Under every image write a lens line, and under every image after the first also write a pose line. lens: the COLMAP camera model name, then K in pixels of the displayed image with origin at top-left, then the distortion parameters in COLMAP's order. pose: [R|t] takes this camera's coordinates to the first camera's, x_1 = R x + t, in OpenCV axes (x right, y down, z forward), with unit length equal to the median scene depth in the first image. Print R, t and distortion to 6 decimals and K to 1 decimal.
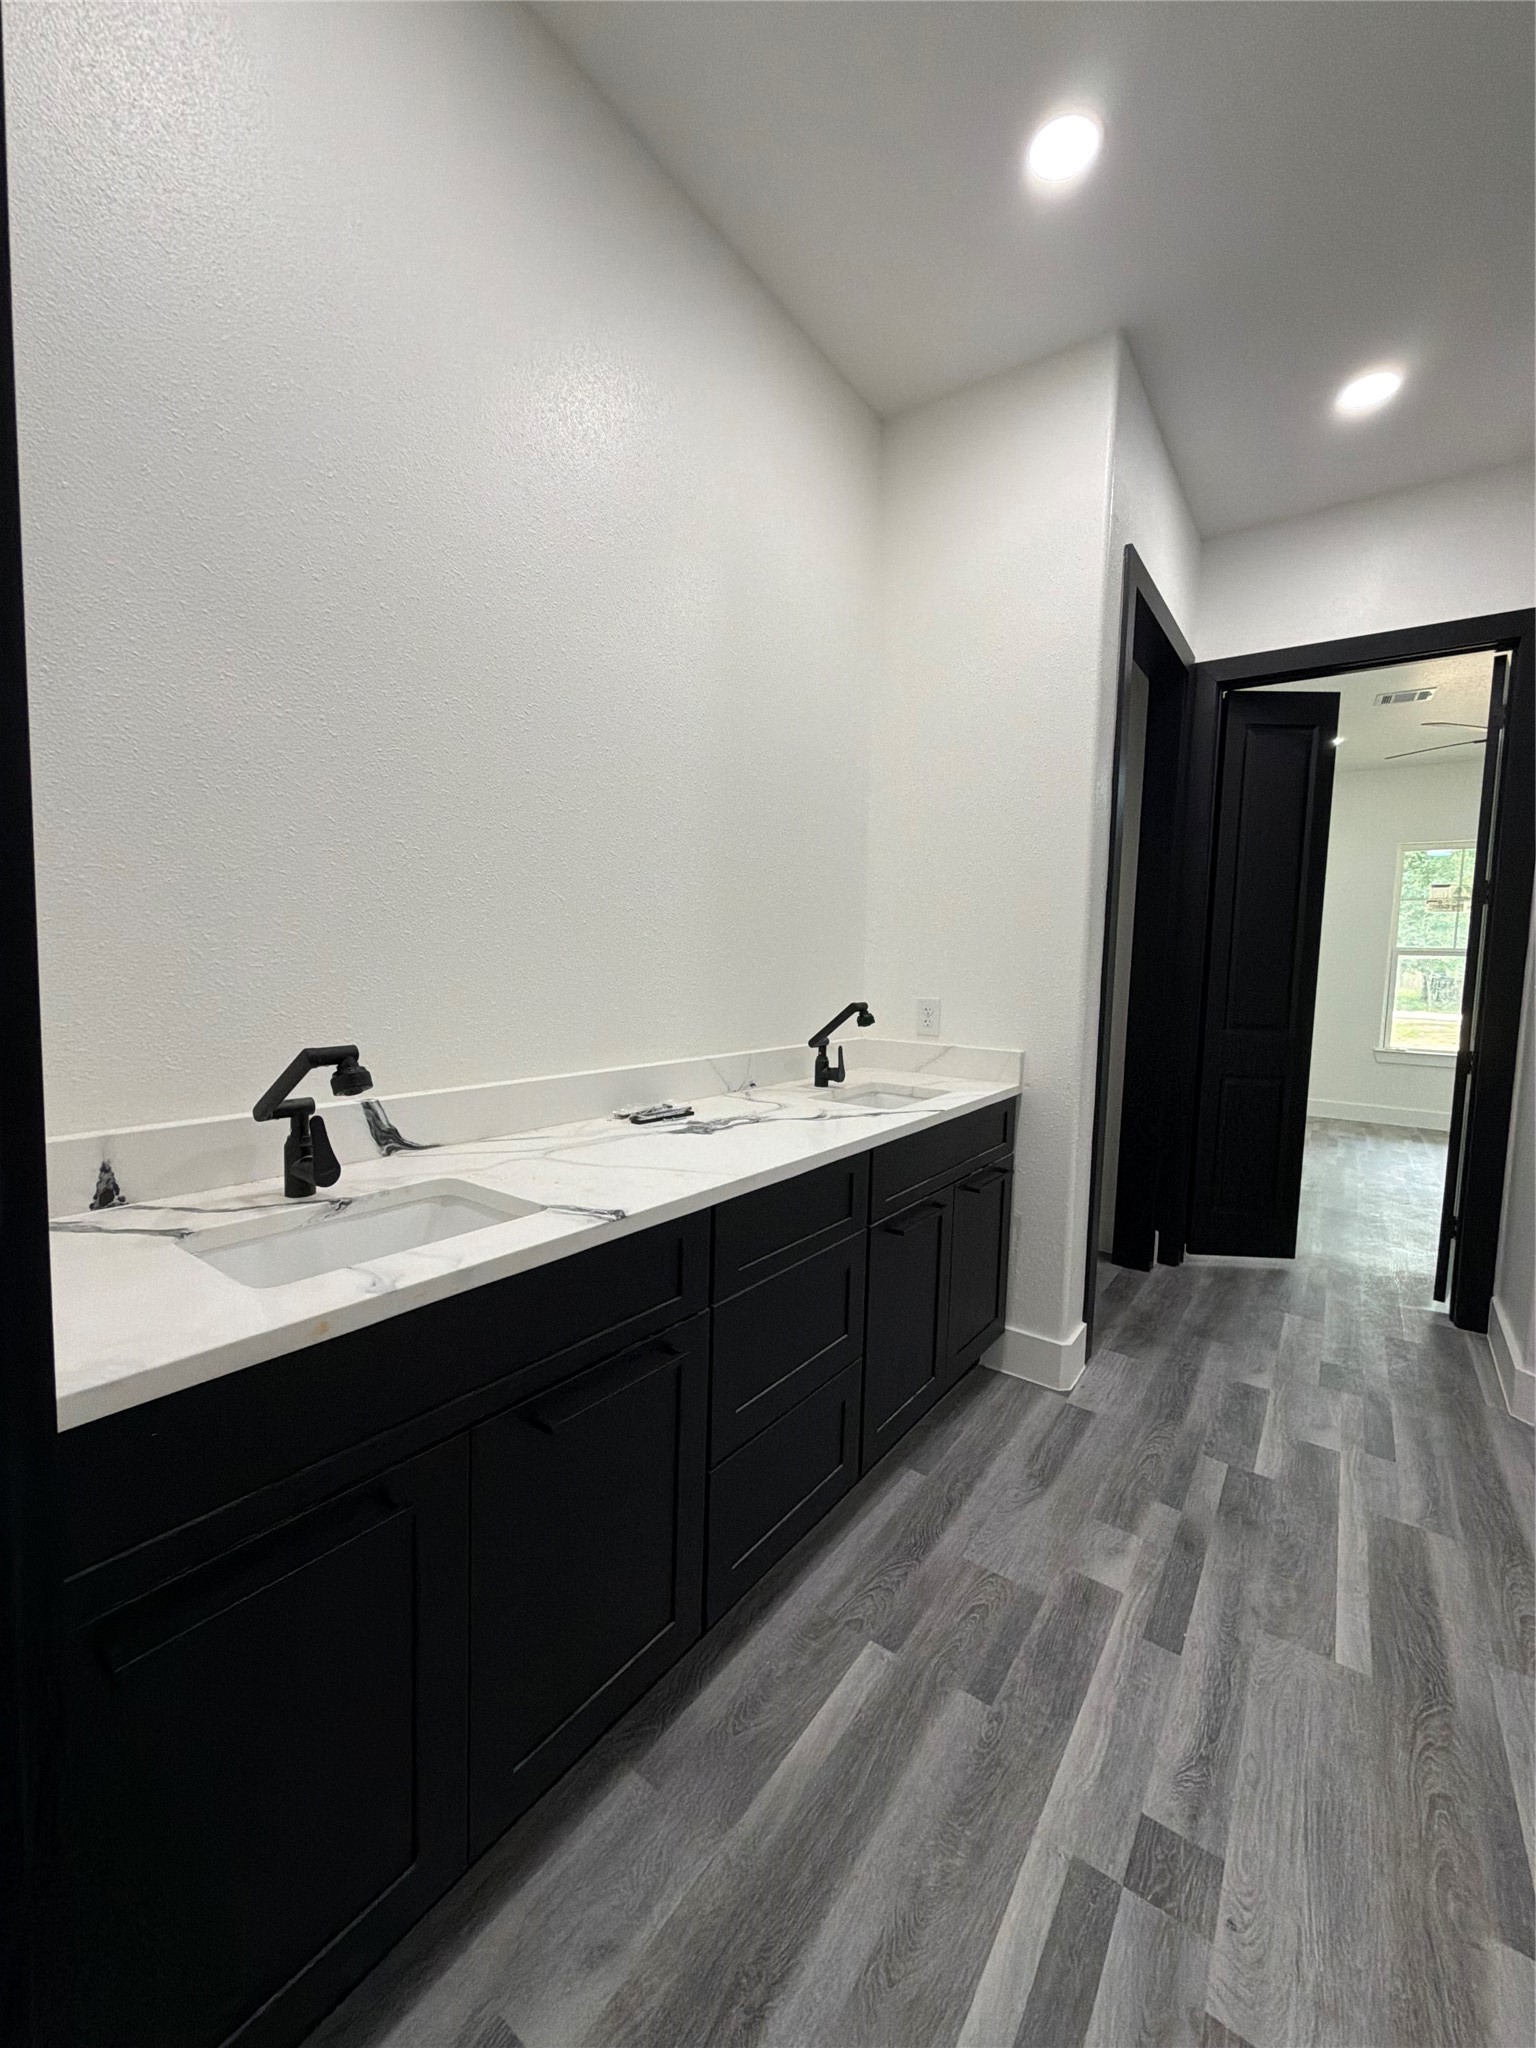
lens RADIAL K [[816.8, 0, 771.2], [0, 816.8, 1019.8], [0, 0, 1]] dist [0.001380, 0.000082]
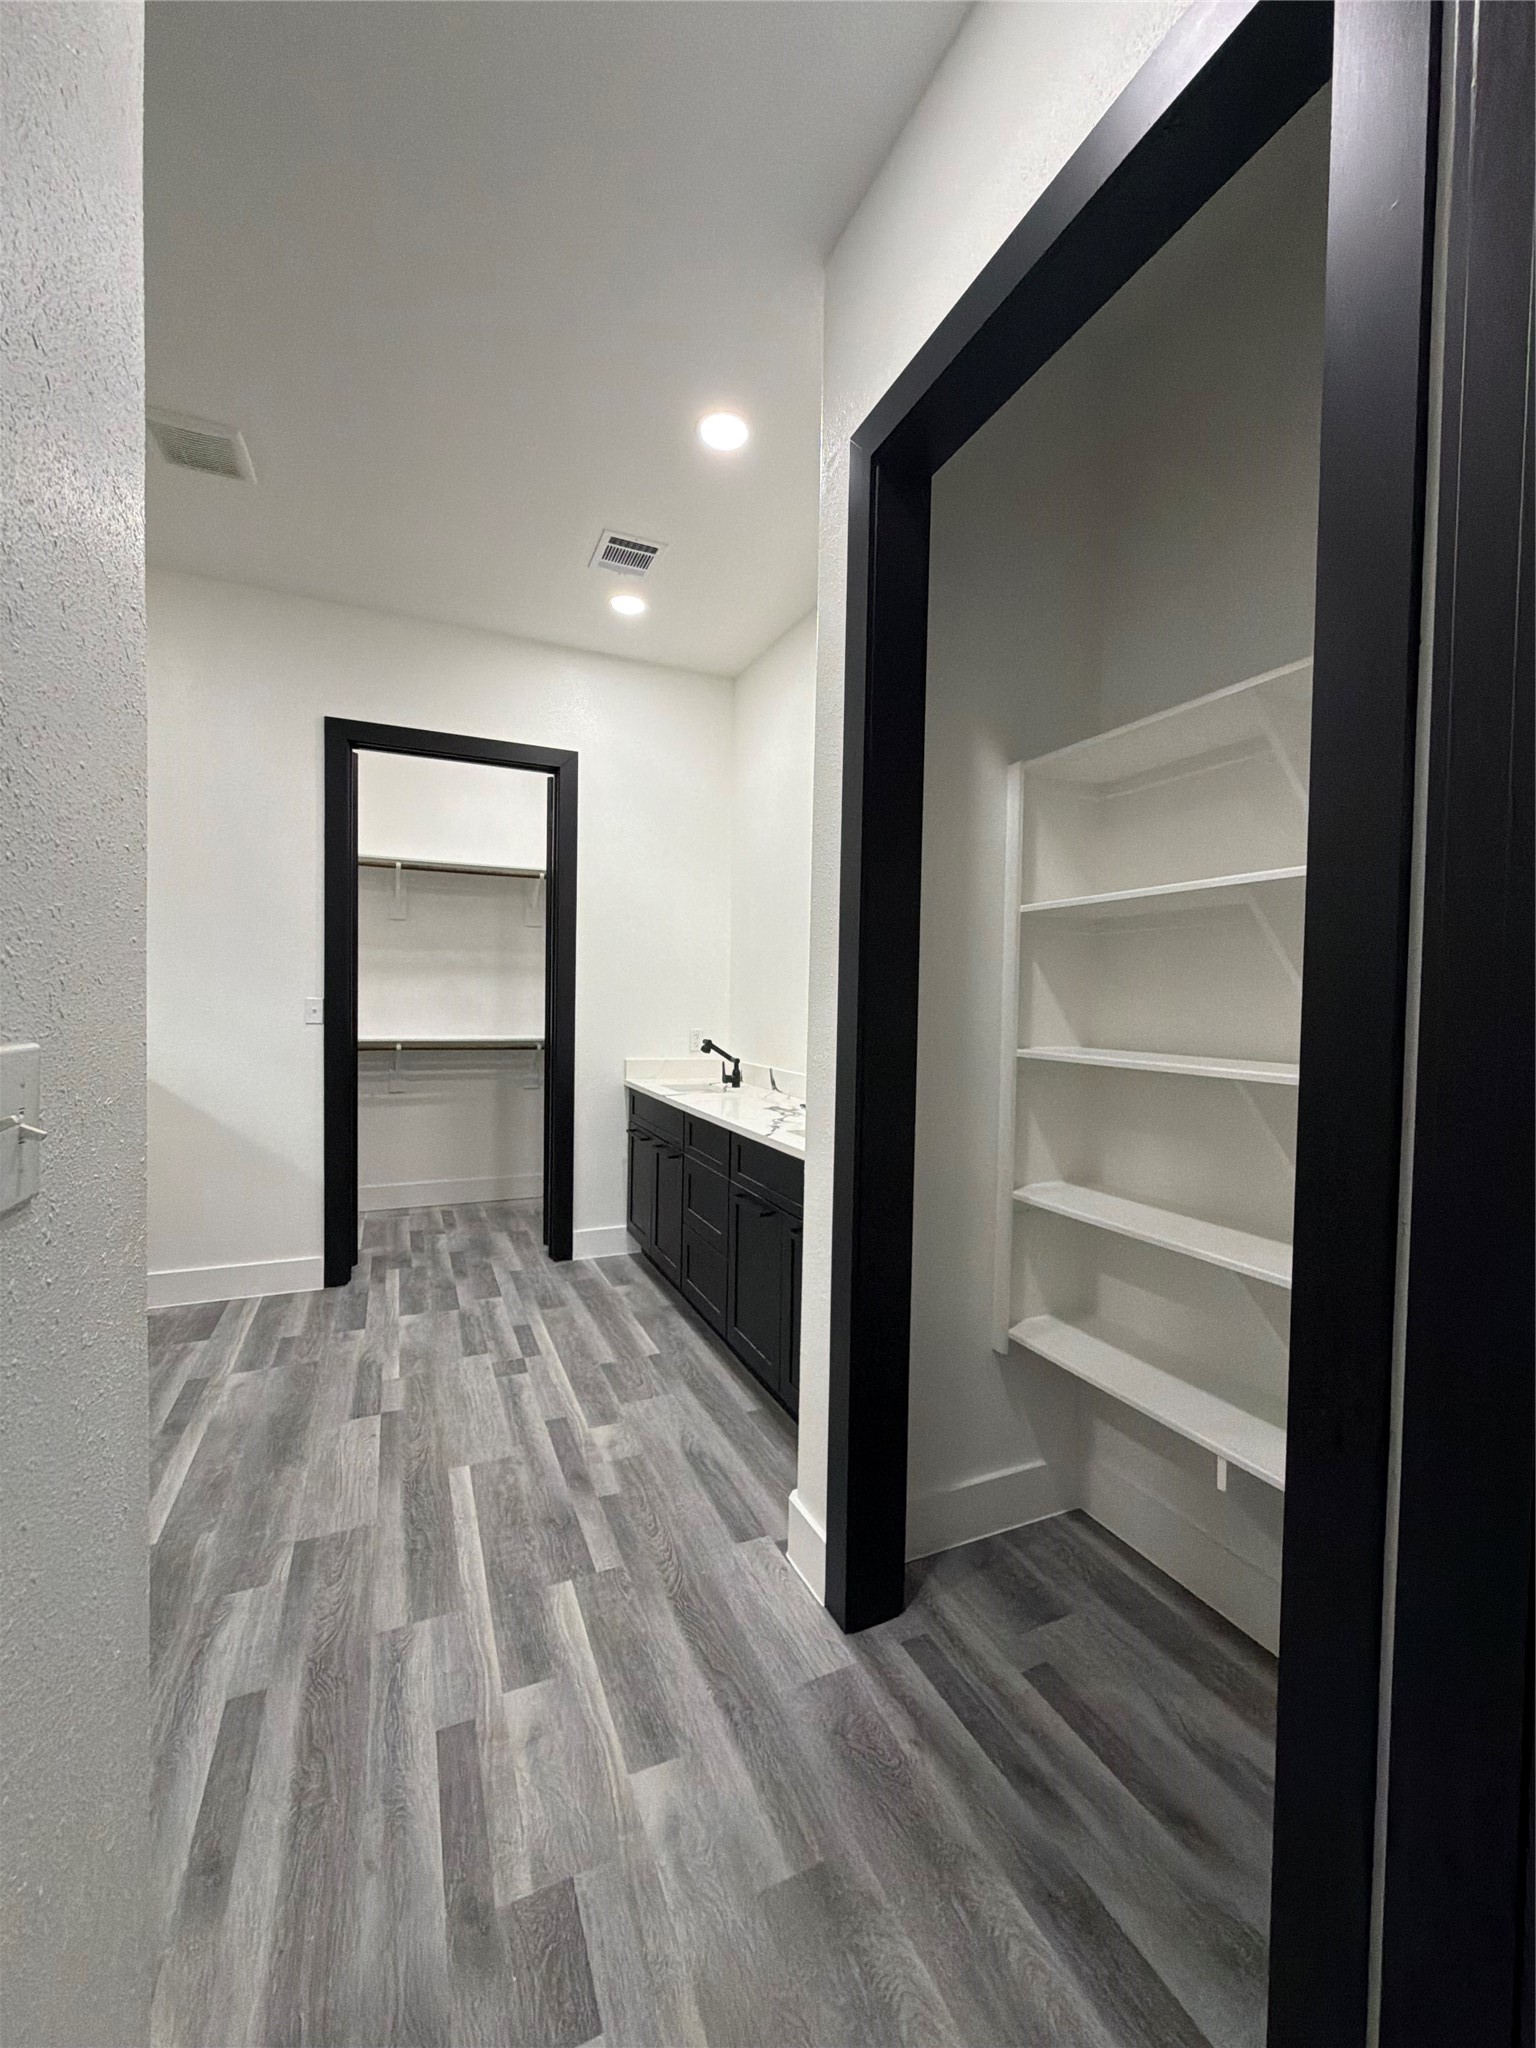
lens RADIAL K [[817.5, 0, 769.3], [0, 817.5, 1018.9], [0, 0, 1]] dist [0.002968, 0.000240]
pose [[-0.502498, -0.019557, -0.864357, 1.468228], [-0.101334, 0.994186, 0.036417, -0.129575], [0.858619, 0.105889, -0.501559, 1.817349]]
